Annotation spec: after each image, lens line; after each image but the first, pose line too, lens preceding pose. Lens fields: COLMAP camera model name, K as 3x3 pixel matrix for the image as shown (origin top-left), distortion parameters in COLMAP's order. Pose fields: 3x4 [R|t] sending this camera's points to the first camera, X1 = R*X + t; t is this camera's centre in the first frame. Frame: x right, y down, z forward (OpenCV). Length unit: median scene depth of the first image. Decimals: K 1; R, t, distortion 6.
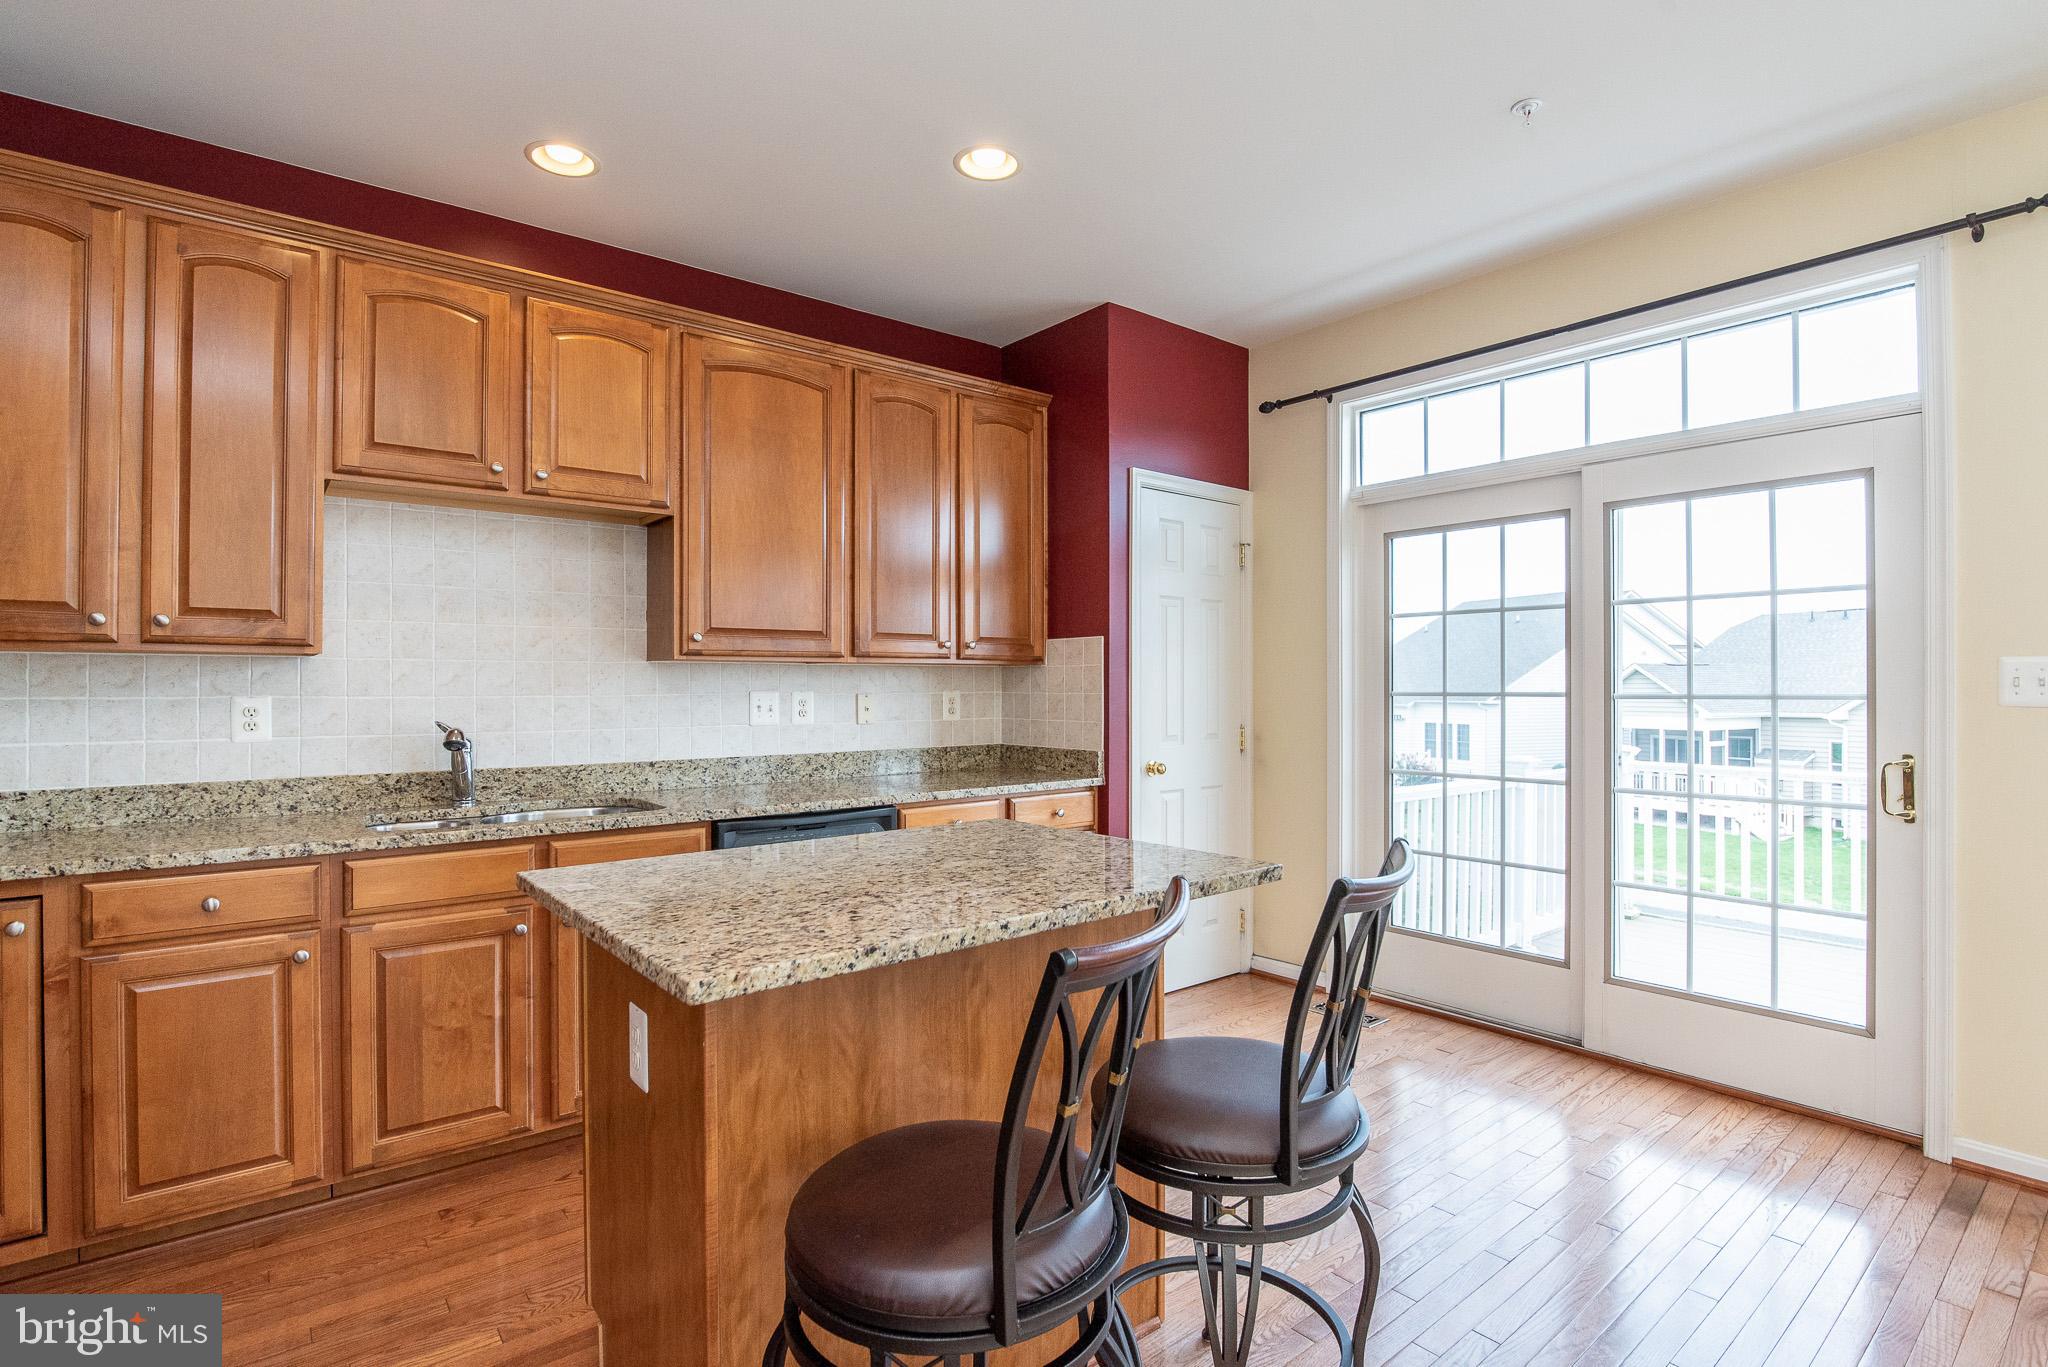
lens RADIAL K [[978.1, 0, 1024.0], [0, 978.1, 683.5], [0, 0, 1]] dist [-0.029943, 0.000199]
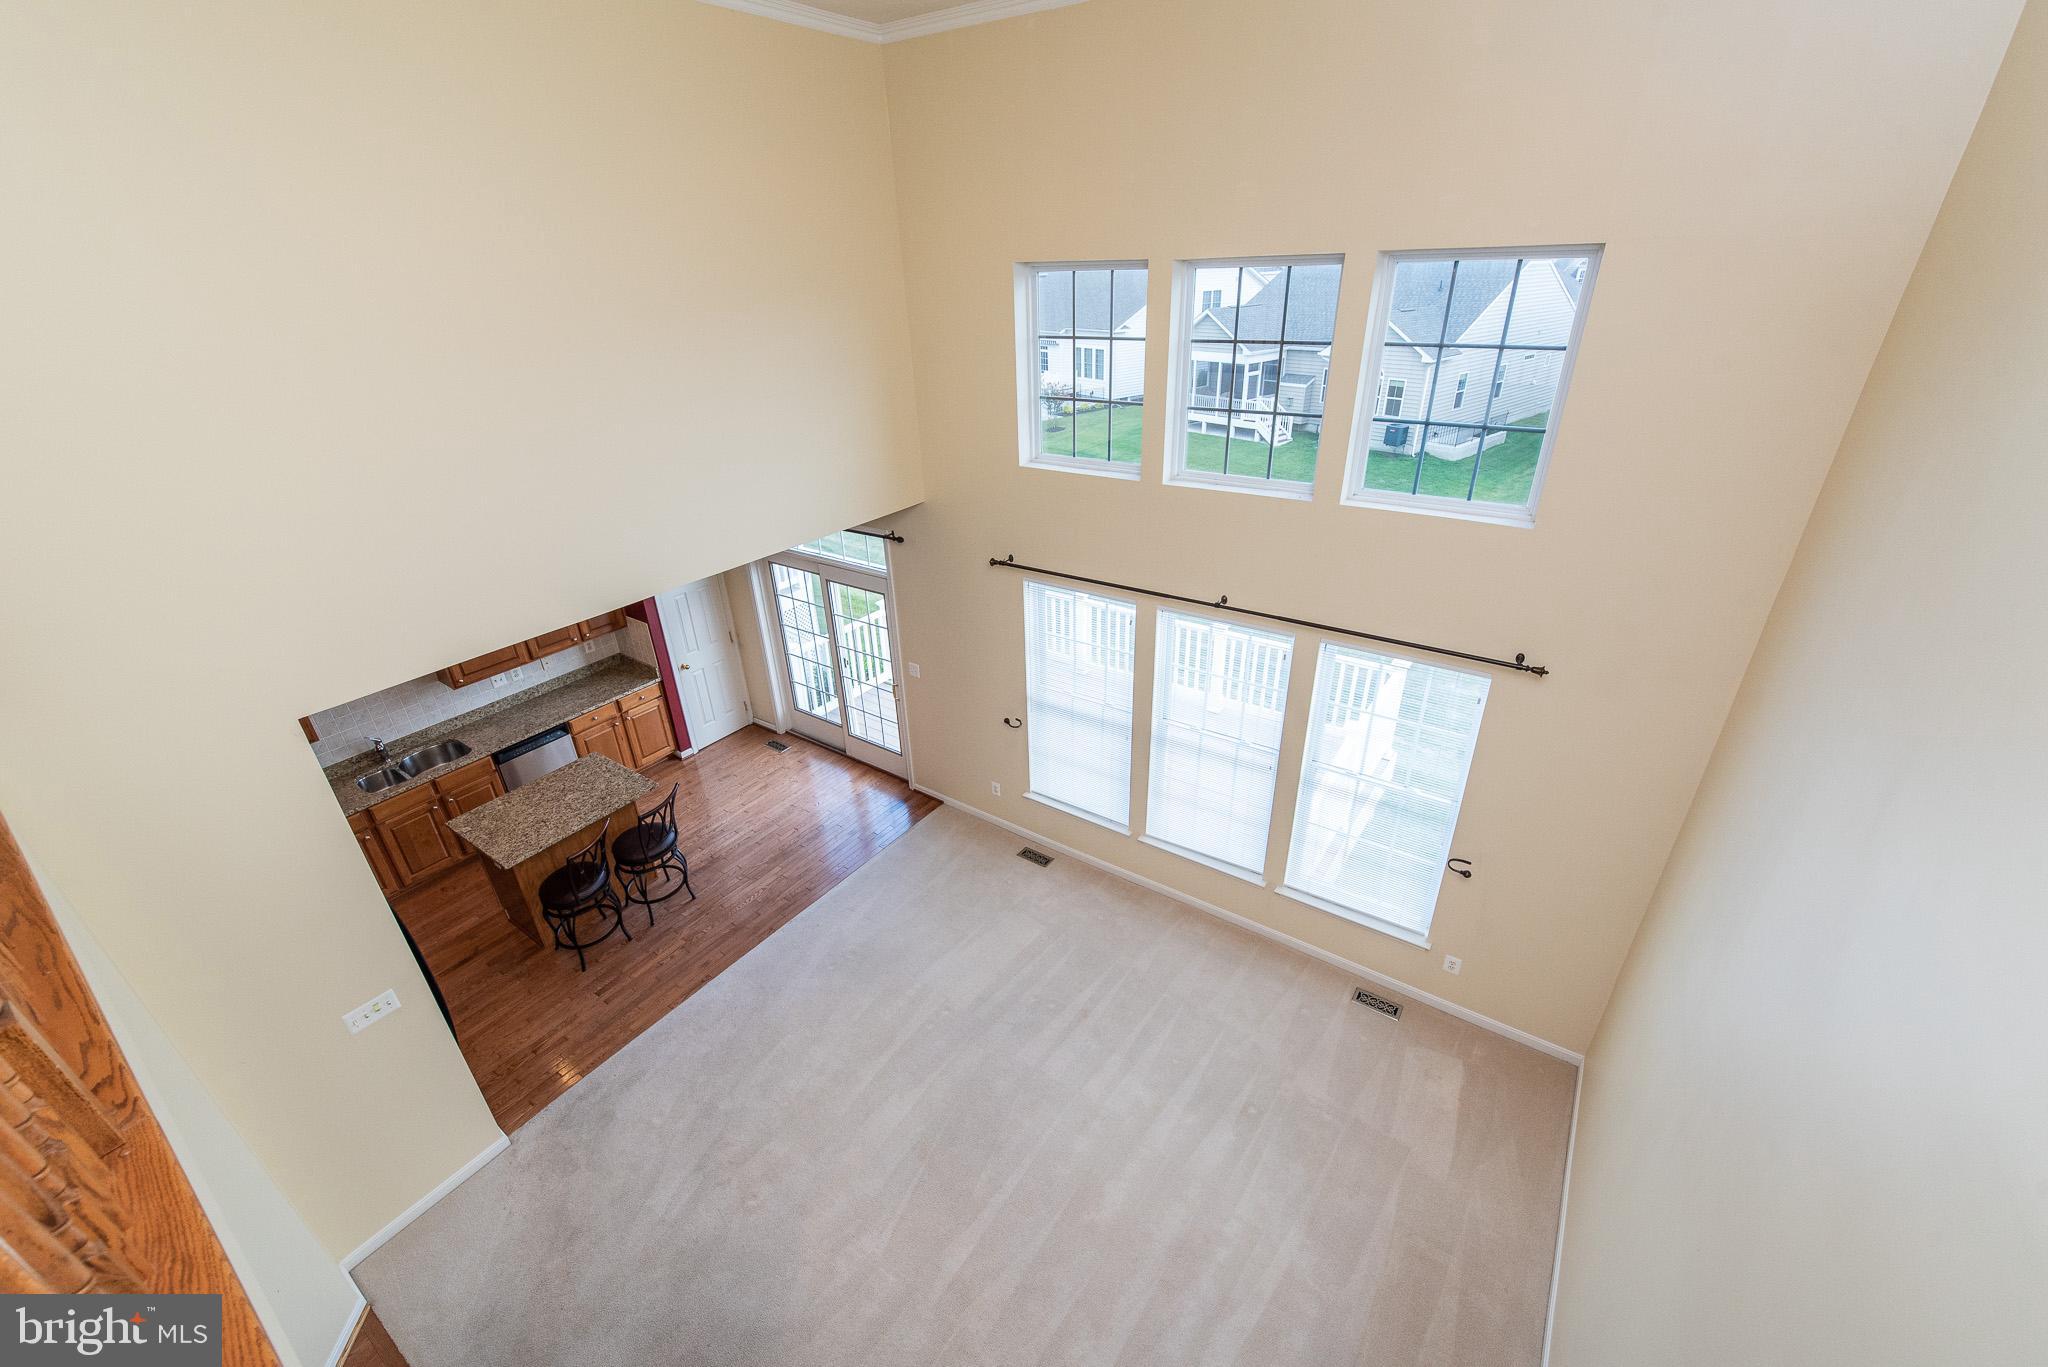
lens RADIAL K [[825.6, 0, 1024.0], [0, 825.6, 683.5], [0, 0, 1]] dist [-0.011828, -0.000075]
pose [[0.961006, -0.150276, 0.232131, 0.511794], [0.027140, 0.886653, 0.461639, -0.877865], [-0.275193, -0.437338, 0.856157, -1.099268]]
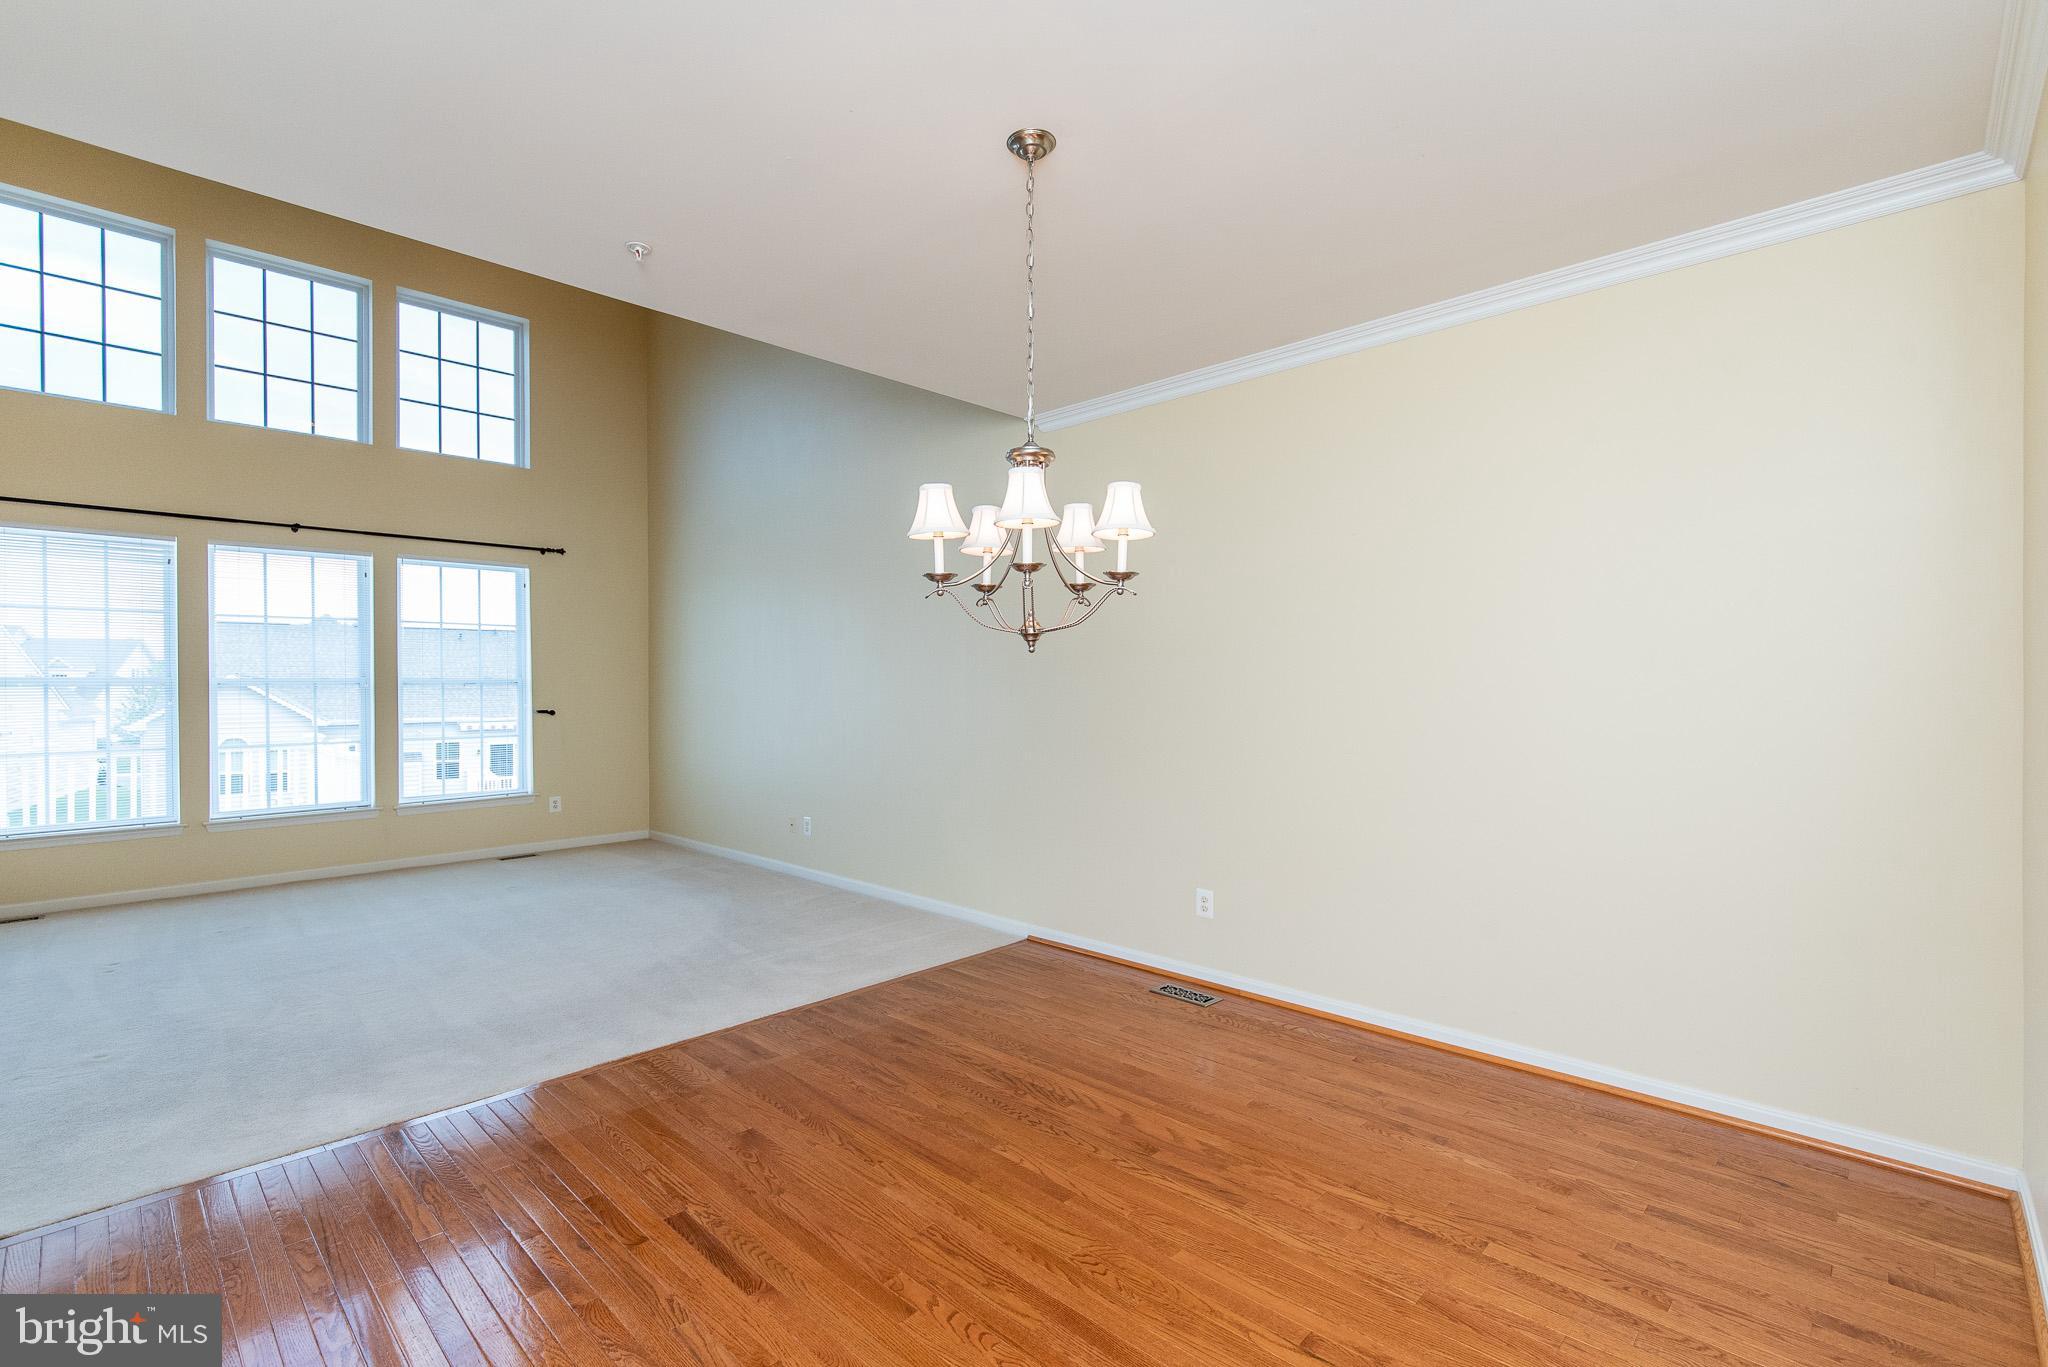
lens RADIAL K [[920.3, 0, 1024.0], [0, 920.3, 683.5], [0, 0, 1]] dist [0.017291, -0.000018]
pose [[-0.118686, 0.005289, 0.992918, -0.797634], [-0.002436, 0.999981, -0.005618, -0.024977], [-0.992929, -0.003086, -0.118671, -1.121977]]
